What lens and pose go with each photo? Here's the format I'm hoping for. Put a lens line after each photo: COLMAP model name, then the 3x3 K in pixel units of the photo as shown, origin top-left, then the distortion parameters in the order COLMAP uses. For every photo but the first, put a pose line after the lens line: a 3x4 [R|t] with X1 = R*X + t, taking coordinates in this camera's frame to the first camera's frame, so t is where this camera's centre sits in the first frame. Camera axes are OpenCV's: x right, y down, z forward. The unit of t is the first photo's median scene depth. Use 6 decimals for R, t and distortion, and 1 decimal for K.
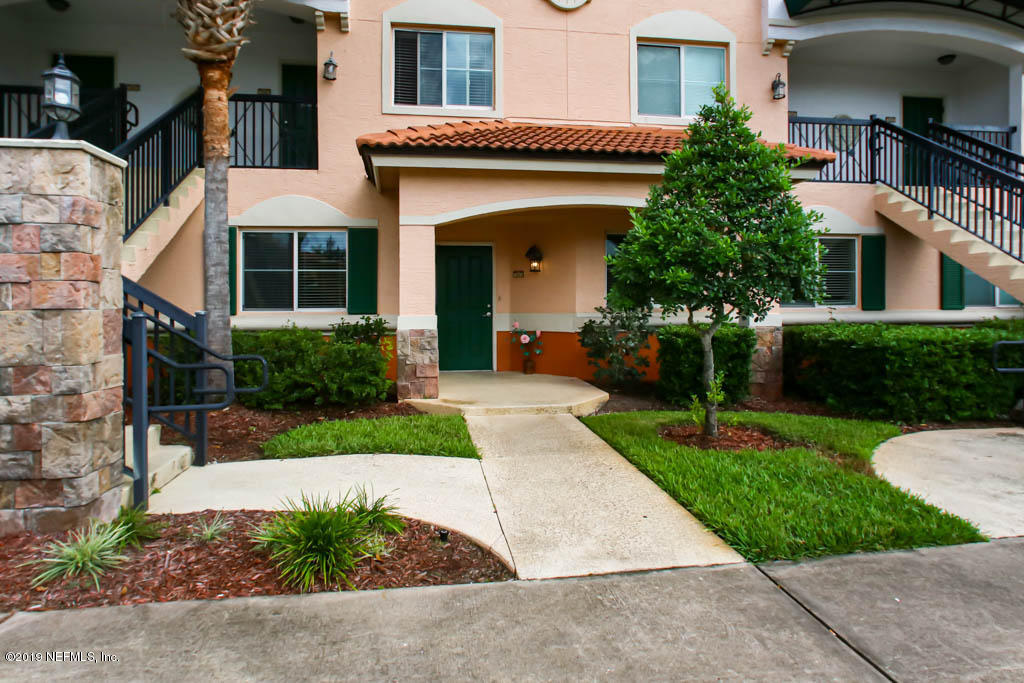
lens RADIAL K [[567.8, 0, 501.1], [0, 567.8, 293.5], [0, 0, 1]] dist [-0.005812, 0.000325]
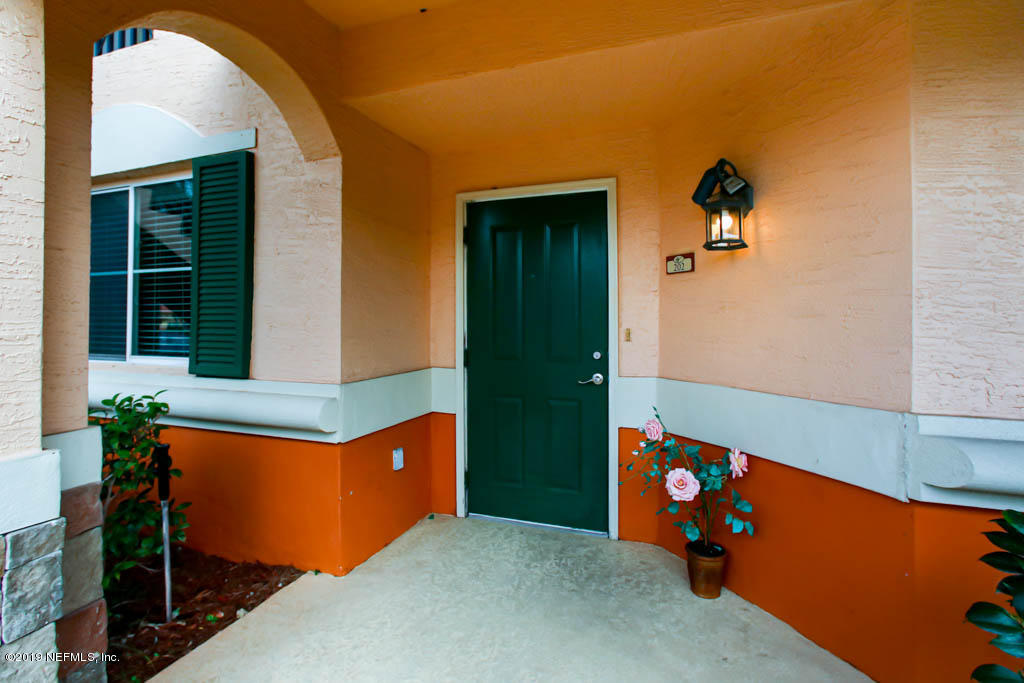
lens RADIAL K [[464.5, 0, 519.2], [0, 464.5, 312.1], [0, 0, 1]] dist [-0.026494, 0.010216]
pose [[0.888698, -0.005890, -0.458455, 0.084129], [0.003599, 0.999976, -0.005869, -0.005254], [0.458479, 0.003566, 0.888698, 0.840182]]
